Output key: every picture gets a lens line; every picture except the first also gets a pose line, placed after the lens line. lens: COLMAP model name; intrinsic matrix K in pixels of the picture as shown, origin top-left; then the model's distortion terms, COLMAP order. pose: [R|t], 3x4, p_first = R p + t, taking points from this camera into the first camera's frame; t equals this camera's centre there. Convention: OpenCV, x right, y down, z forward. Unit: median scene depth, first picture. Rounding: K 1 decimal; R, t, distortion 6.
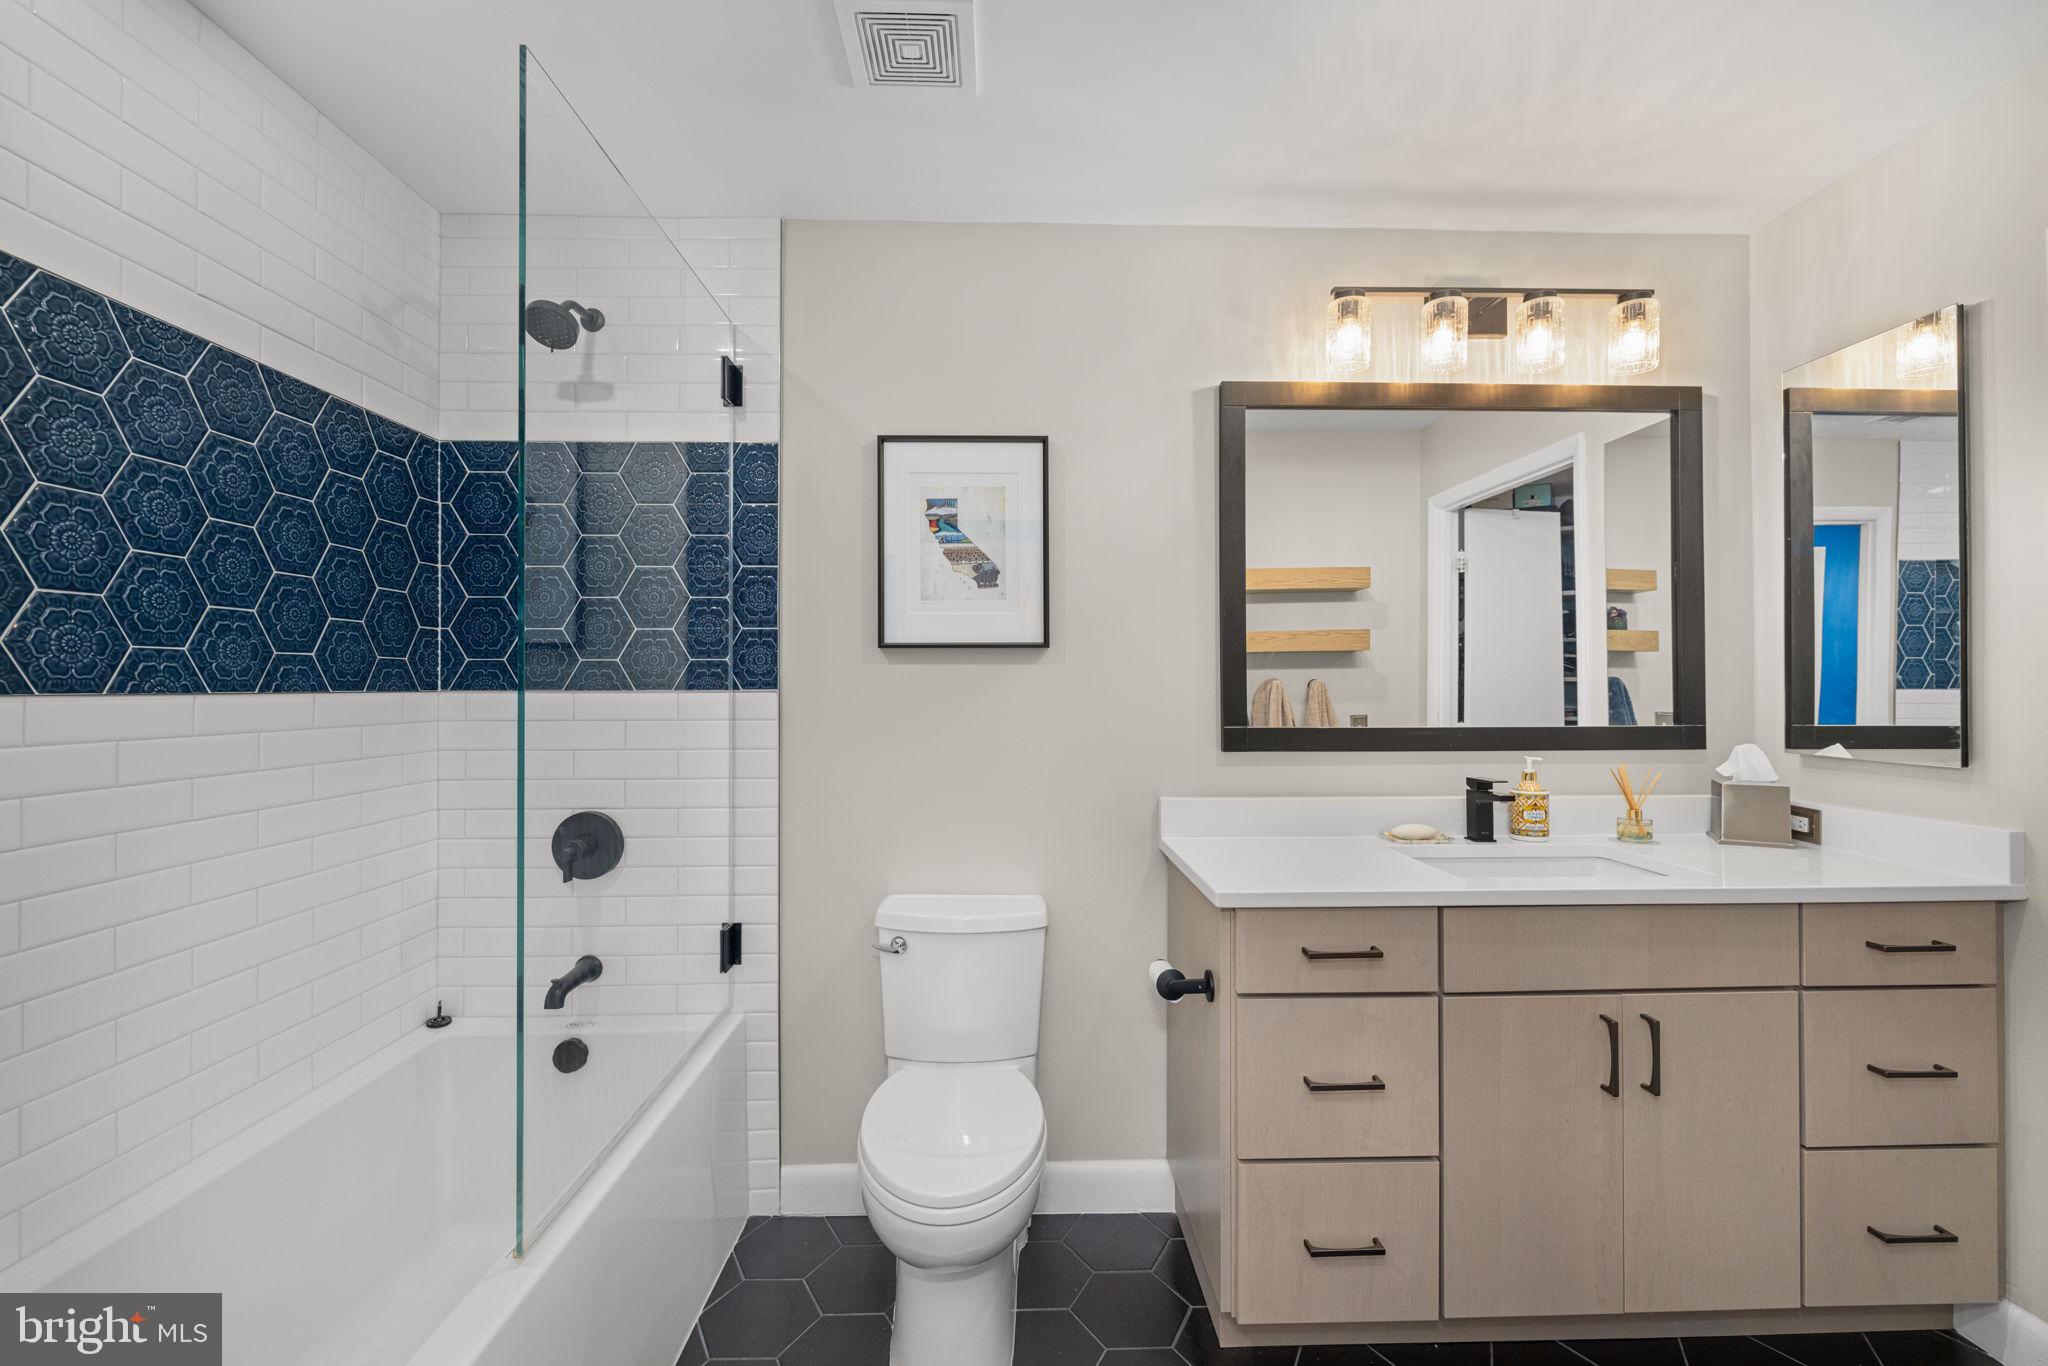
lens RADIAL K [[863.0, 0, 1031.2], [0, 863.0, 689.1], [0, 0, 1]] dist [0.003113, -0.000147]
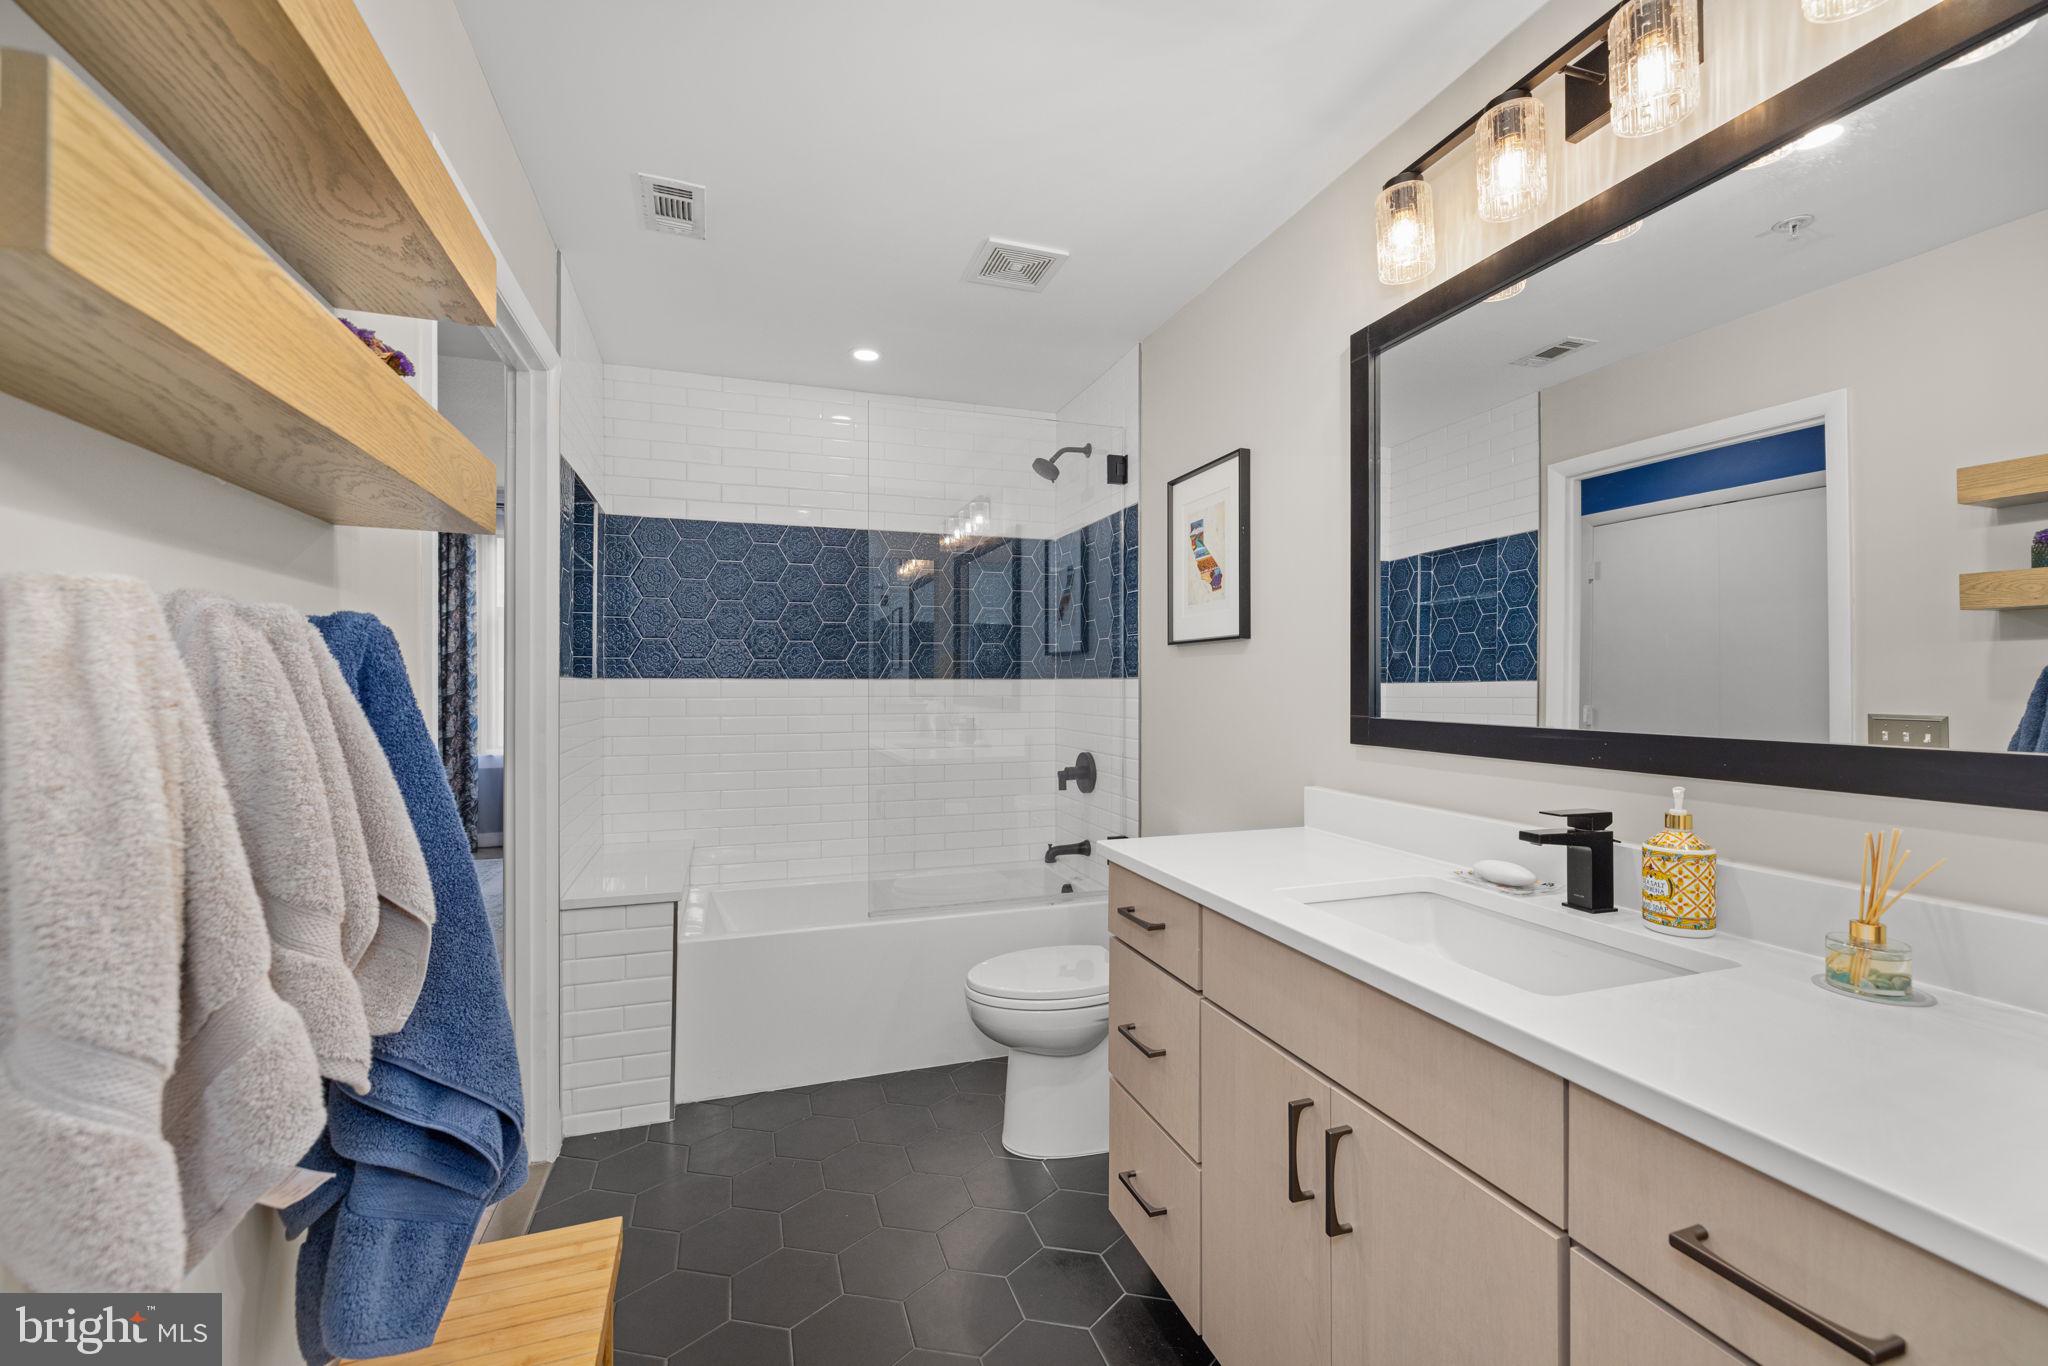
lens RADIAL K [[863.0, 0, 1030.6], [0, 863.0, 676.3], [0, 0, 1]] dist [0.003113, -0.000147]
pose [[0.289039, -0.007092, -0.957291, 0.999934], [-0.001395, 0.999968, -0.007829, 0.009585], [0.957316, 0.003599, 0.289020, 0.421221]]
